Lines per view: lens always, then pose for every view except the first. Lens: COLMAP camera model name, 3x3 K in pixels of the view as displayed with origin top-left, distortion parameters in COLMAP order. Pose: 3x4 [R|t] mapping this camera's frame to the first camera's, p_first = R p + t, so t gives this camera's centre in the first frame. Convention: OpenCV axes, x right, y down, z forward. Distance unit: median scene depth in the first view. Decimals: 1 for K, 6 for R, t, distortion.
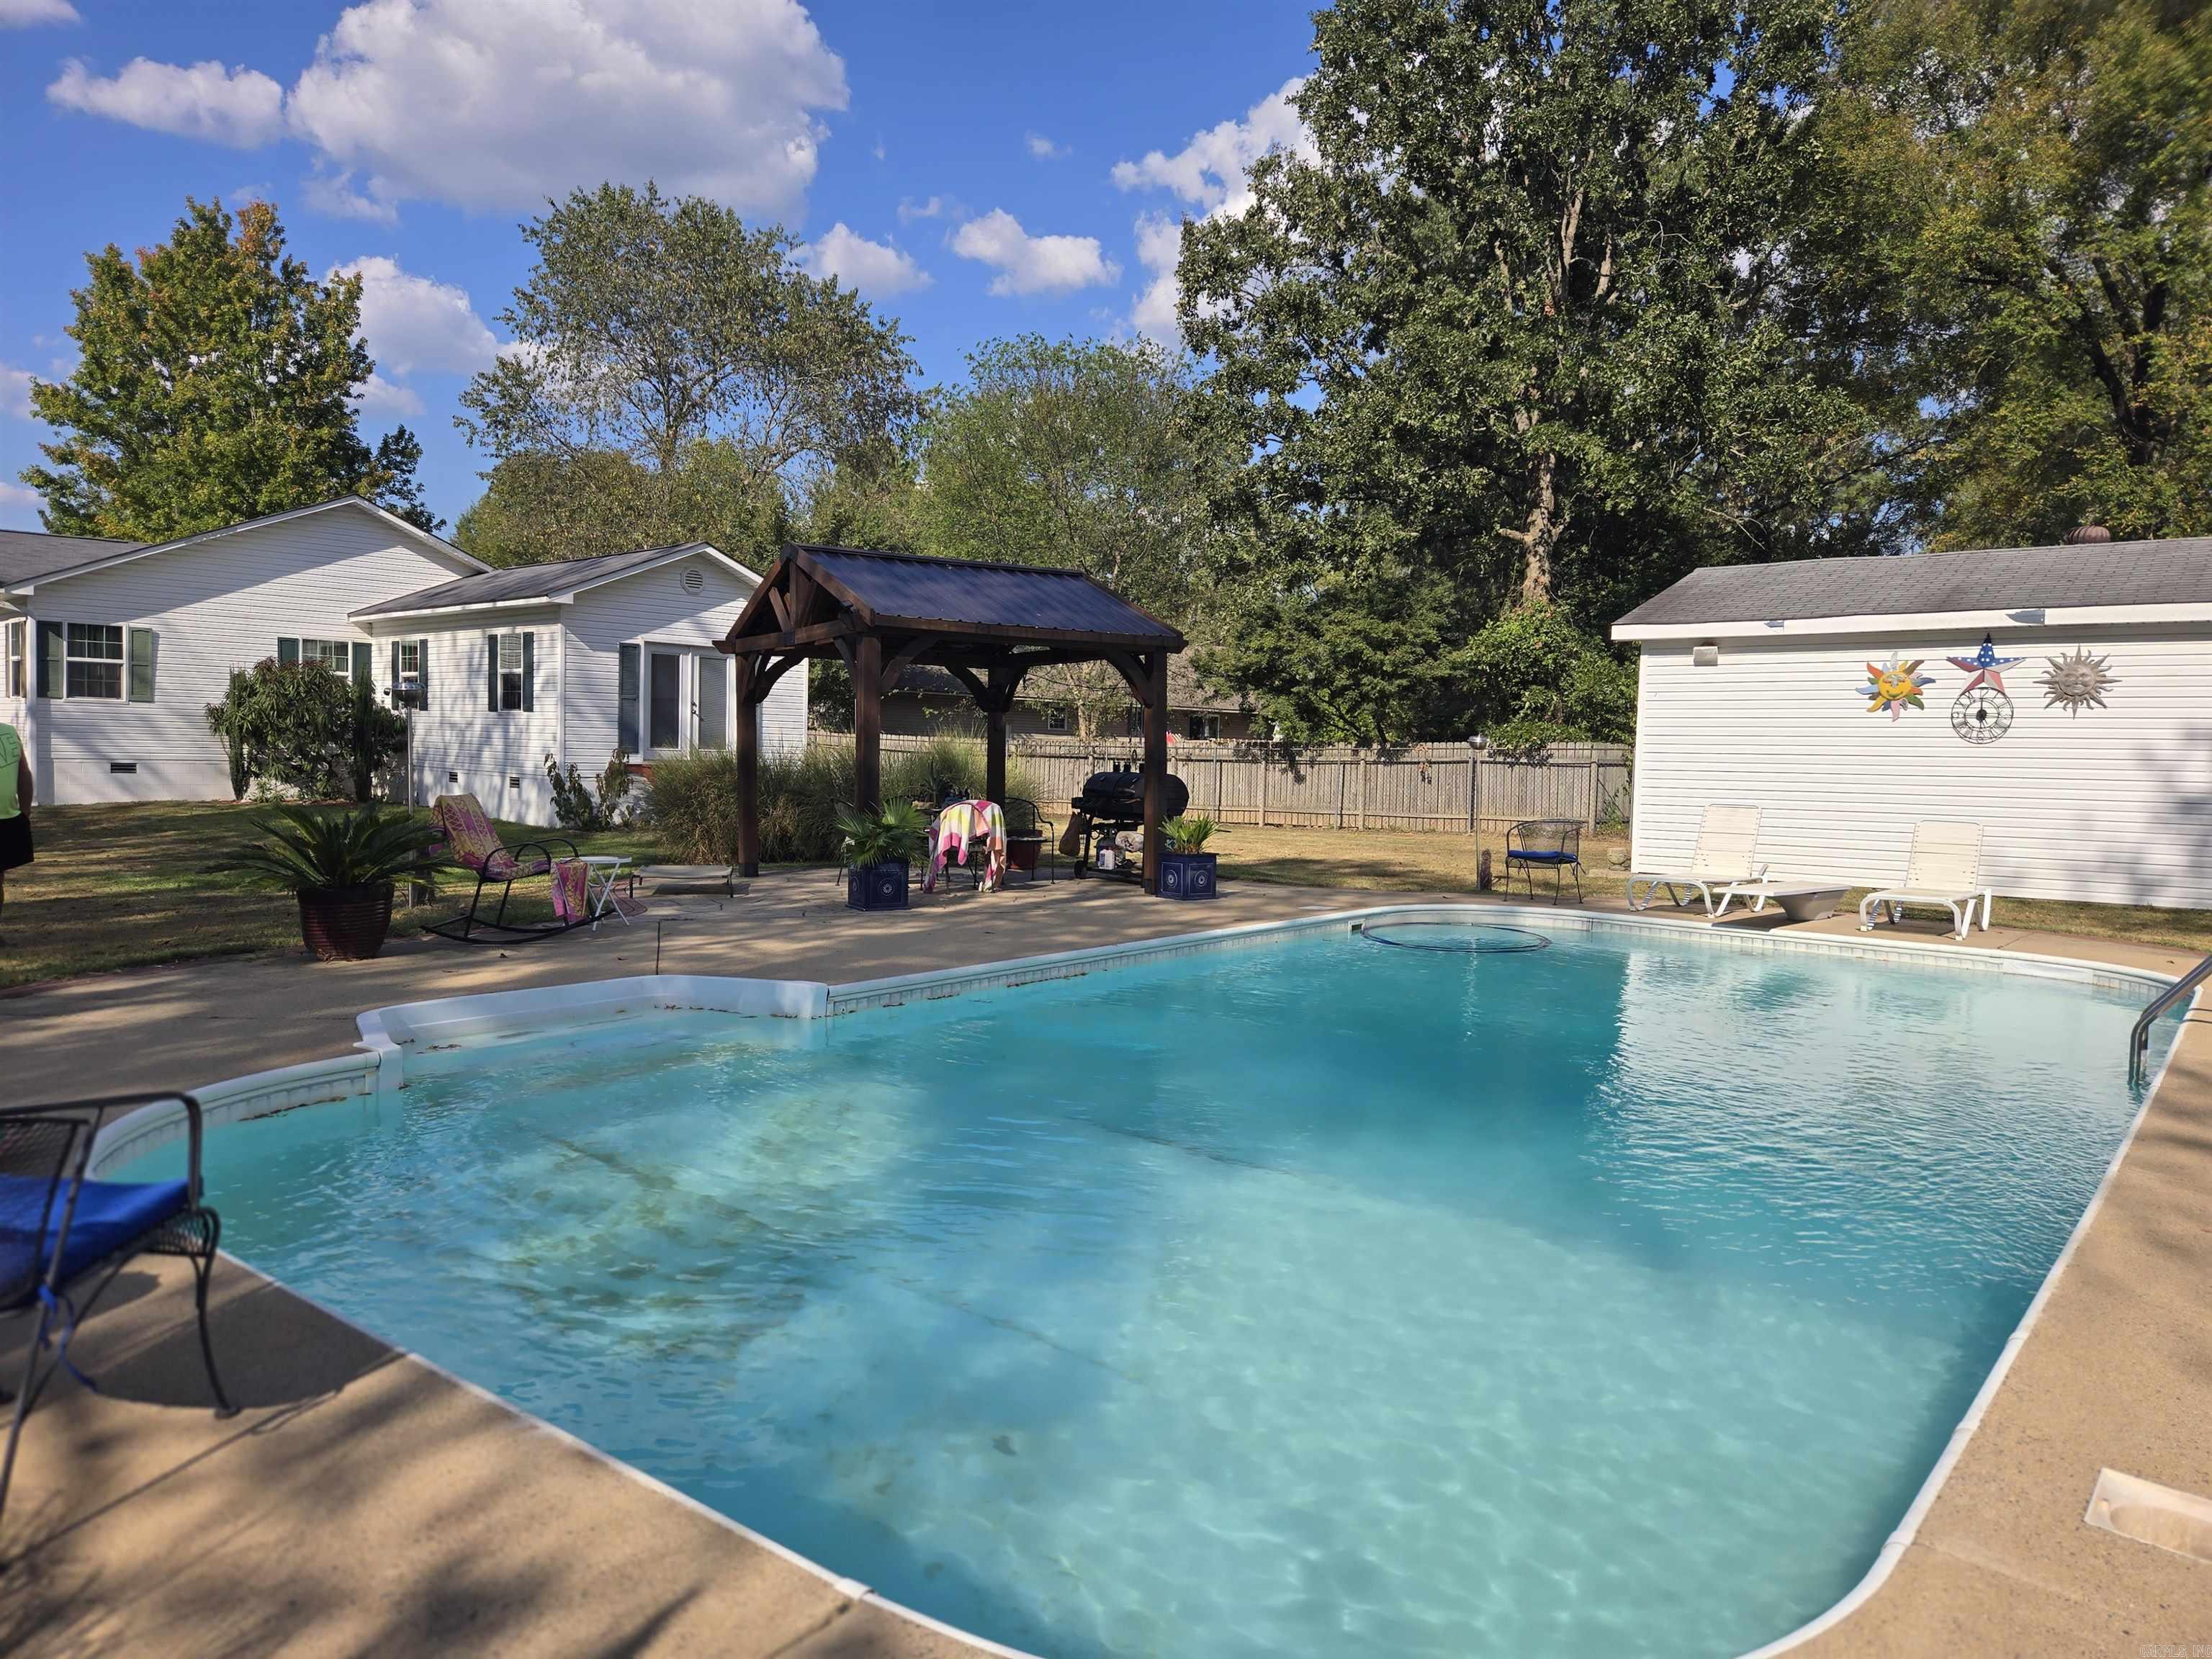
lens RADIAL K [[1468.7, 0, 1102.9], [0, 1468.7, 830.2], [0, 0, 1]] dist [0.043803, -0.005215]
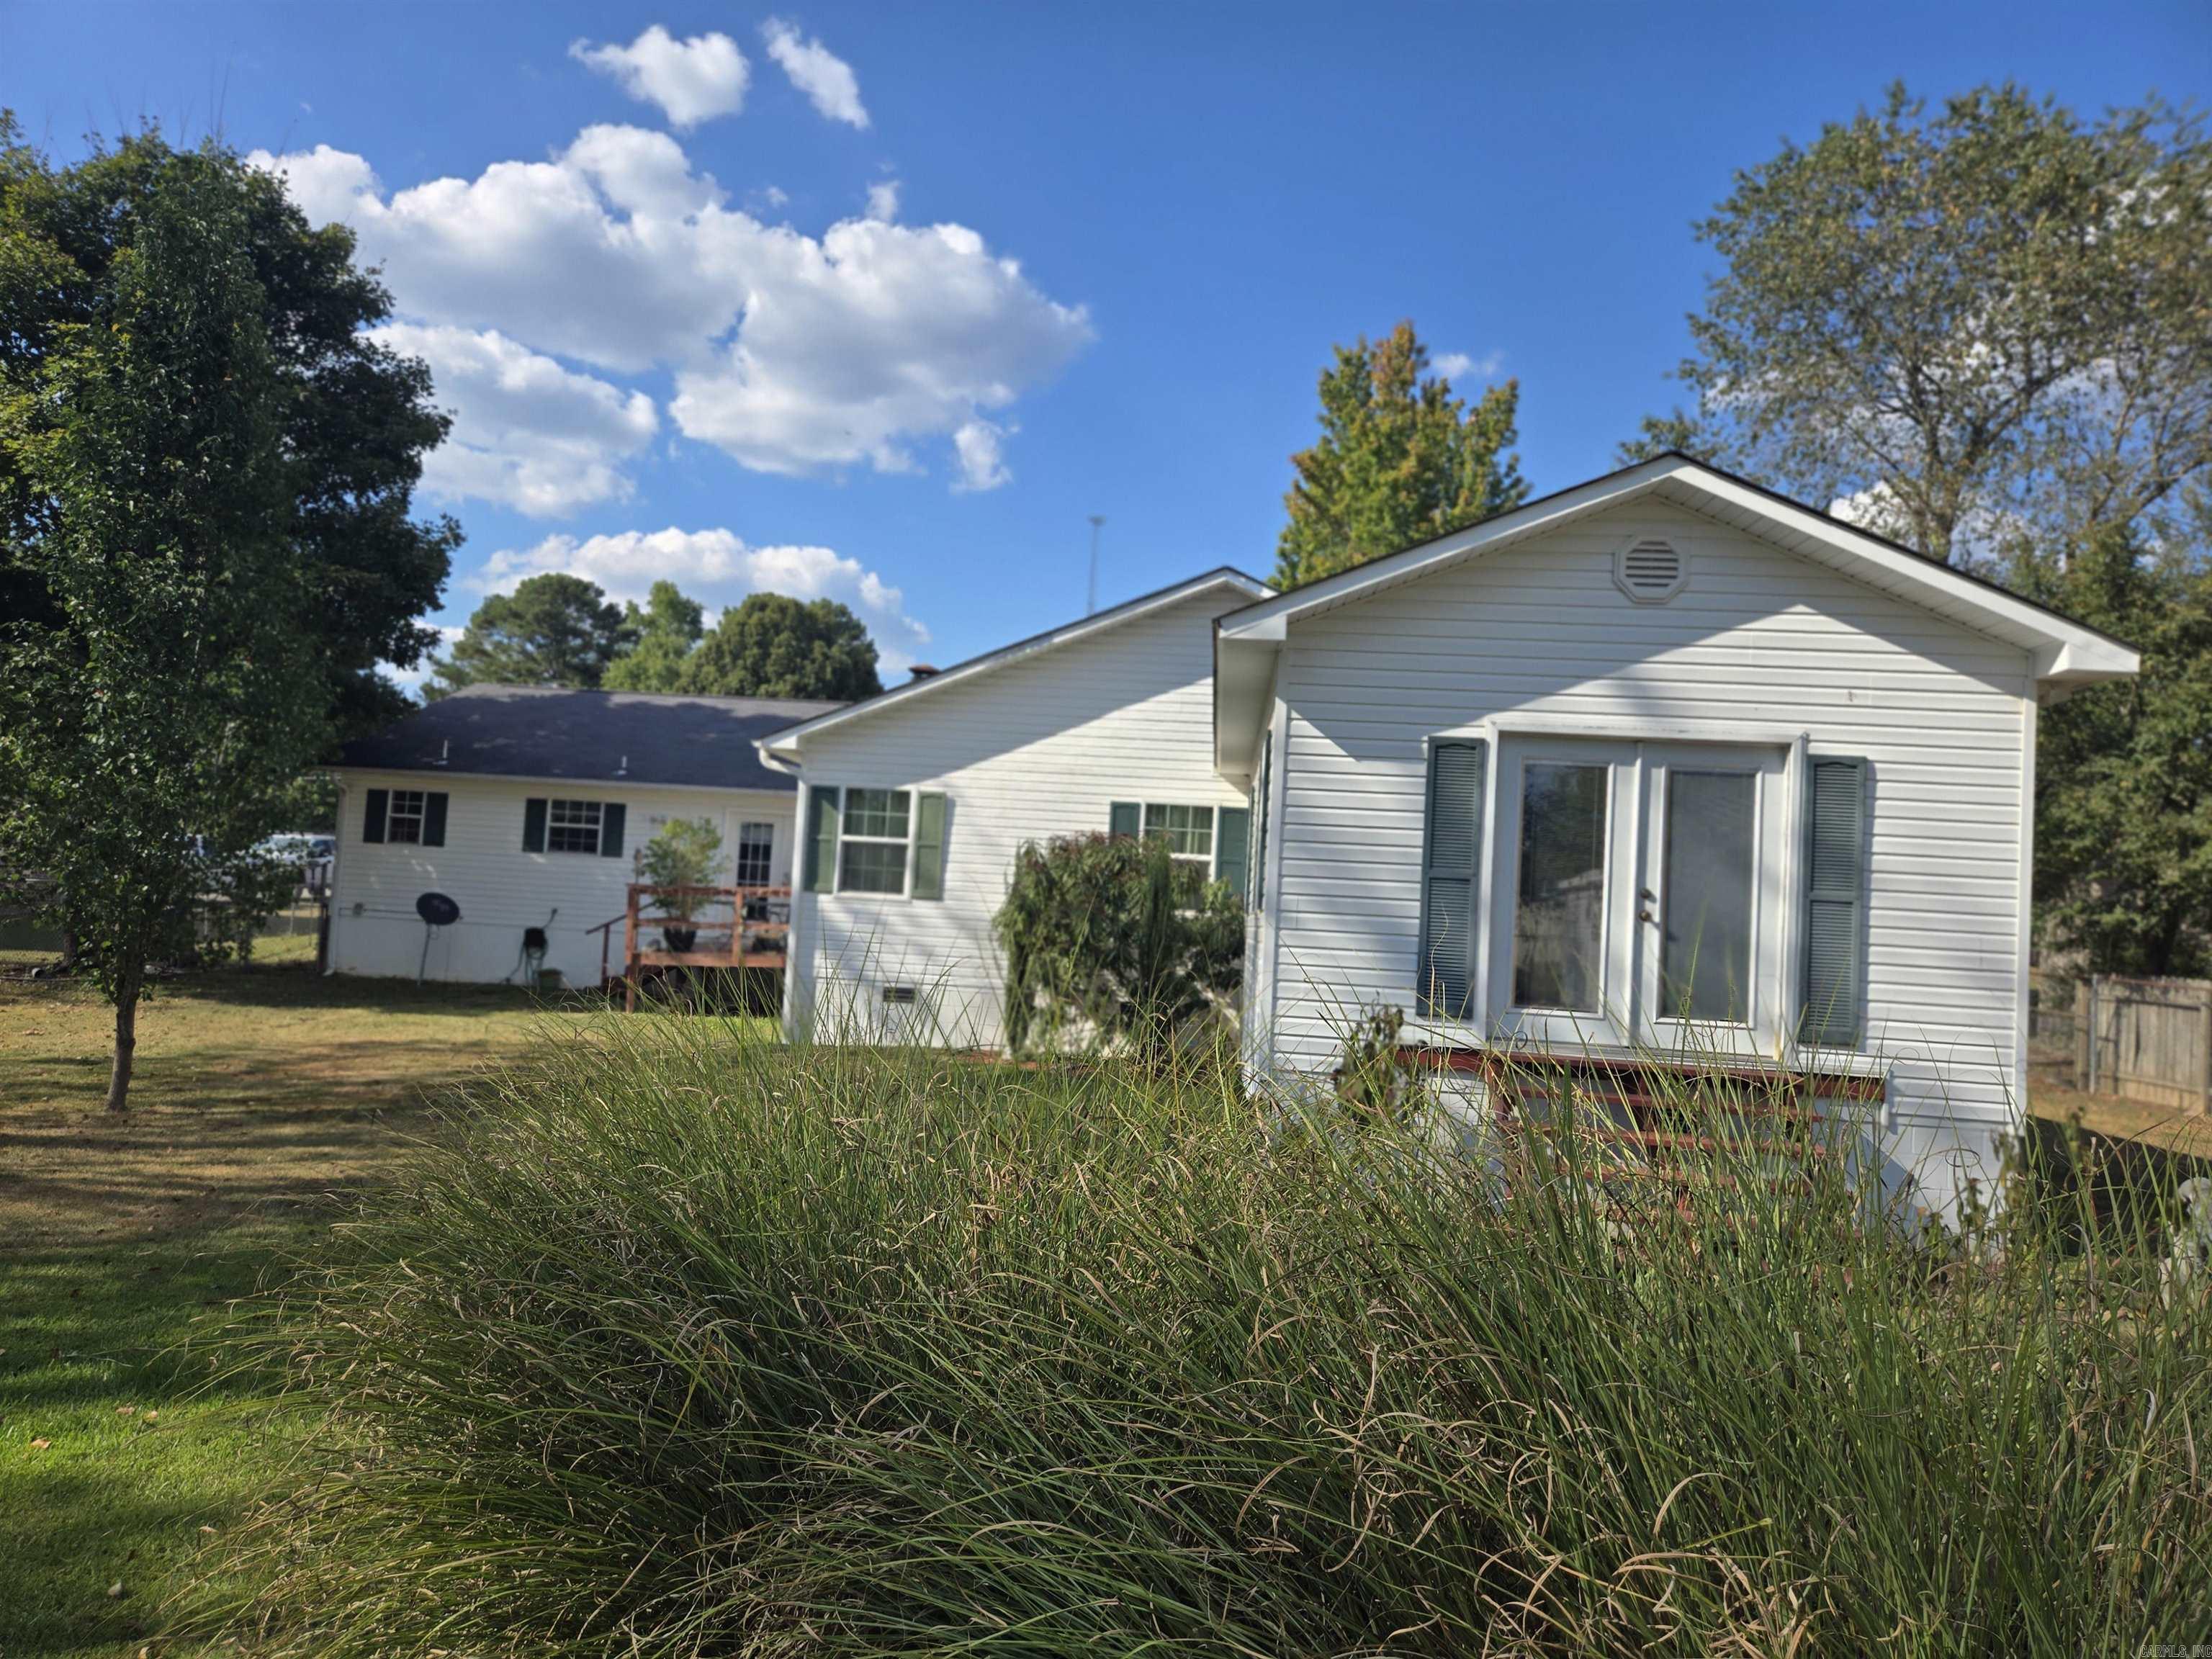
lens RADIAL K [[1468.7, 0, 1103.2], [0, 1468.7, 827.8], [0, 0, 1]] dist [0.043803, -0.005215]
pose [[0.639547, -0.038090, -0.767808, -0.048153], [-0.083202, 0.989475, -0.118390, -0.028645], [0.764236, 0.139599, 0.629647, 0.396271]]
